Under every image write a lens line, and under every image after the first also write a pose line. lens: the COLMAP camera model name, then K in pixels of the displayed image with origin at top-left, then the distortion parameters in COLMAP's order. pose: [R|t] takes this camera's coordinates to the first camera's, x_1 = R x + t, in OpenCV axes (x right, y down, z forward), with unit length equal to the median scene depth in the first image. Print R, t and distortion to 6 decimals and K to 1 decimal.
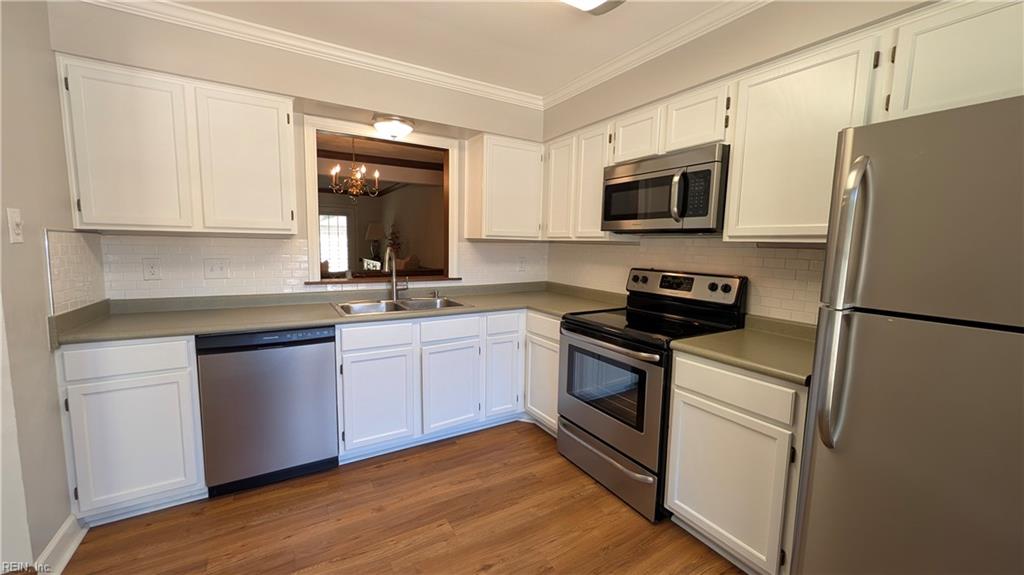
lens RADIAL K [[391.3, 0, 507.8], [0, 391.3, 283.9], [0, 0, 1]] dist [0.003233, 0.000264]
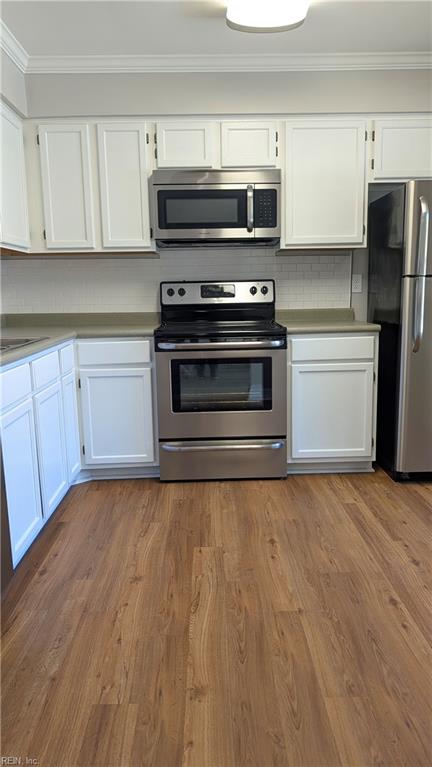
lens RADIAL K [[555.0, 0, 217.1], [0, 555.0, 384.2], [0, 0, 1]] dist [0.008906, -0.006155]
pose [[0.487885, -0.169141, 0.856364, -0.908384], [0.118883, 0.984782, 0.126776, 0.055021], [-0.864774, 0.039955, 0.500568, 0.229954]]
